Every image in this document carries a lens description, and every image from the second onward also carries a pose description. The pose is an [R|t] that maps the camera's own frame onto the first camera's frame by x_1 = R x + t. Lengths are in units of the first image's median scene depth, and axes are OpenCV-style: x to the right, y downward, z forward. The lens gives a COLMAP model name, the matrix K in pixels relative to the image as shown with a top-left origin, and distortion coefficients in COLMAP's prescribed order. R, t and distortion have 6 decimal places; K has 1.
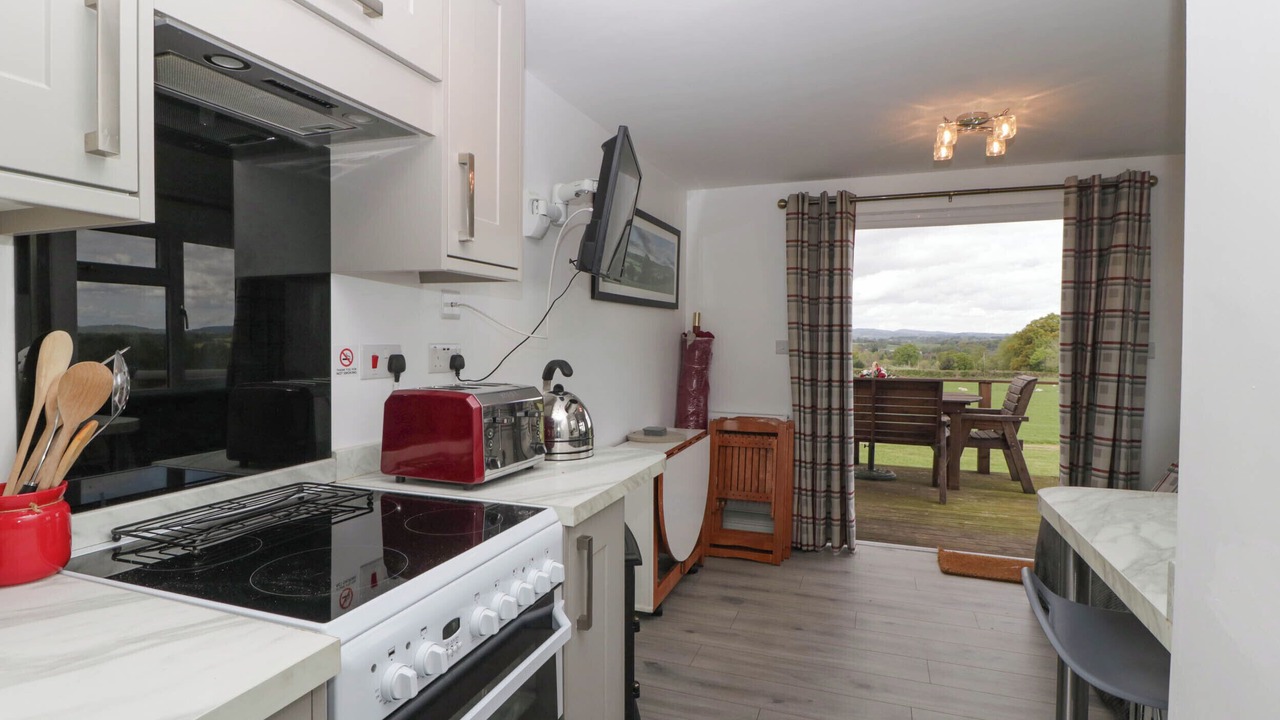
lens RADIAL K [[694.4, 0, 636.8], [0, 694.4, 344.2], [0, 0, 1]] dist [-0.005118, -0.001635]
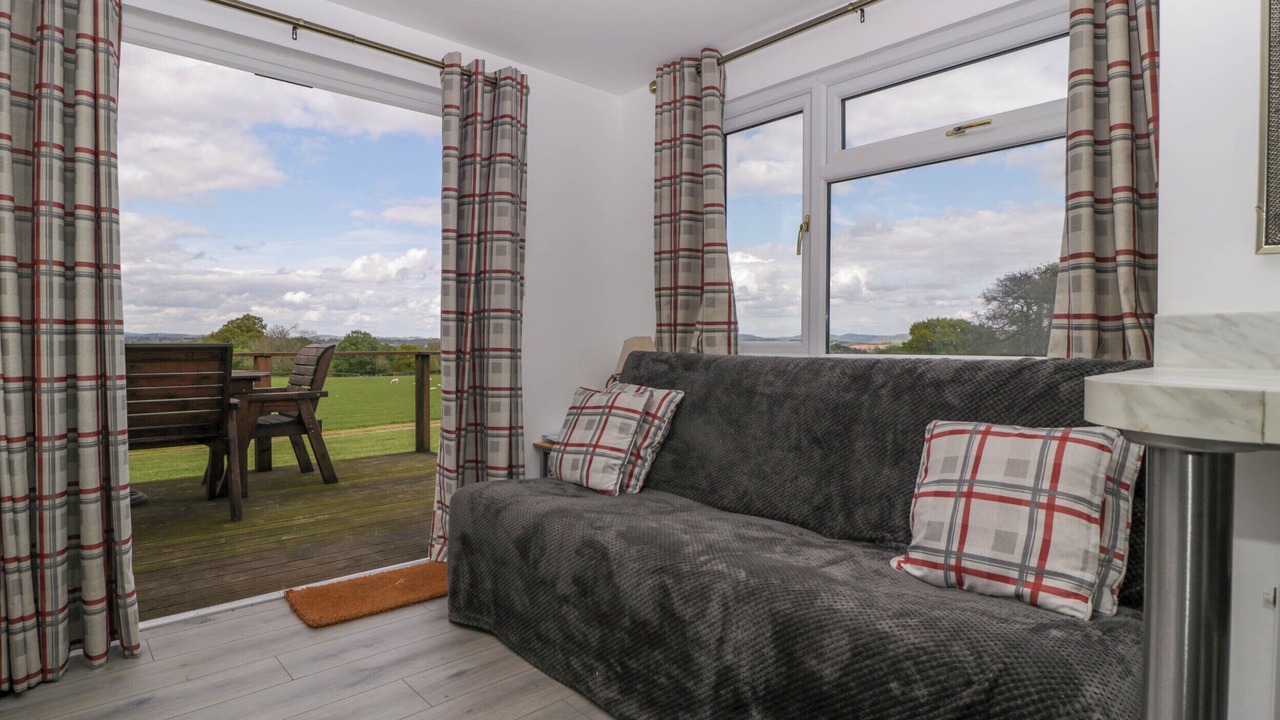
lens RADIAL K [[670.7, 0, 636.6], [0, 670.7, 347.3], [0, 0, 1]] dist [-0.015841, -0.001341]
pose [[0.475192, -0.018883, 0.879680, 0.057901], [0.018268, 0.999766, 0.011593, 0.072554], [-0.879693, 0.010561, 0.475425, 0.429185]]
